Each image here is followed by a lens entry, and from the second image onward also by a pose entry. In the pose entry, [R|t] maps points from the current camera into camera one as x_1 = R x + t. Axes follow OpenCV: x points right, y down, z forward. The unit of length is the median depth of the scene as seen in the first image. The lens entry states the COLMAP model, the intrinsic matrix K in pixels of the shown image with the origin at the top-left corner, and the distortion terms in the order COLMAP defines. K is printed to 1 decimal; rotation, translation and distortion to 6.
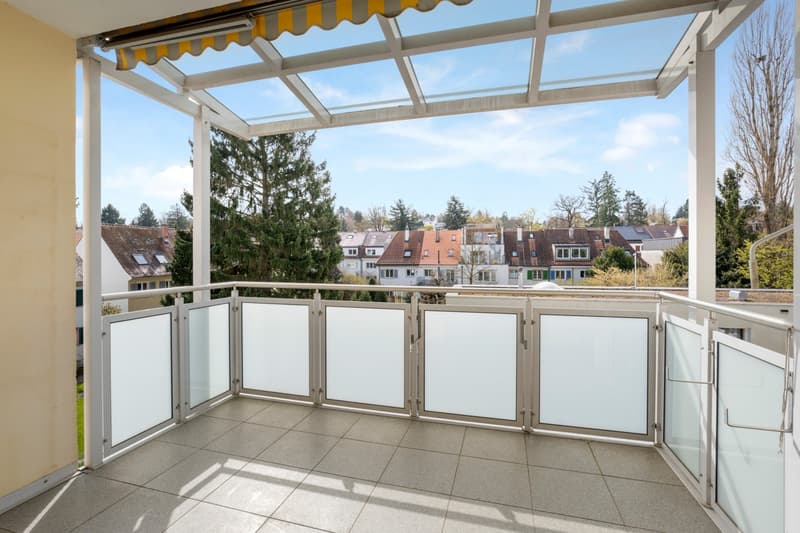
lens RADIAL K [[360.0, 0, 398.0], [0, 360.0, 260.3], [0, 0, 1]] dist [-0.001890, -0.000206]
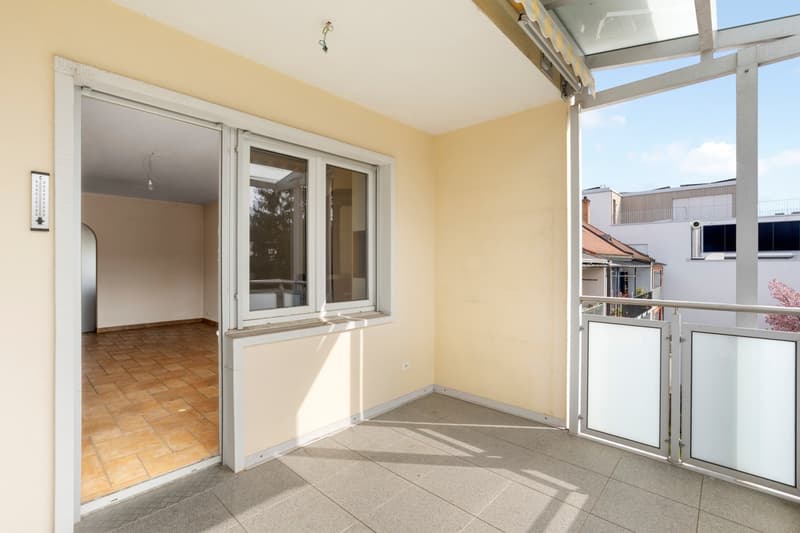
lens RADIAL K [[360.0, 0, 398.0], [0, 360.0, 260.3], [0, 0, 1]] dist [-0.001890, -0.000206]
pose [[-0.446442, 0.000669, -0.894812, 0.564081], [-0.003374, 0.999991, 0.002431, -0.030701], [0.894806, 0.004104, -0.446436, 1.030683]]
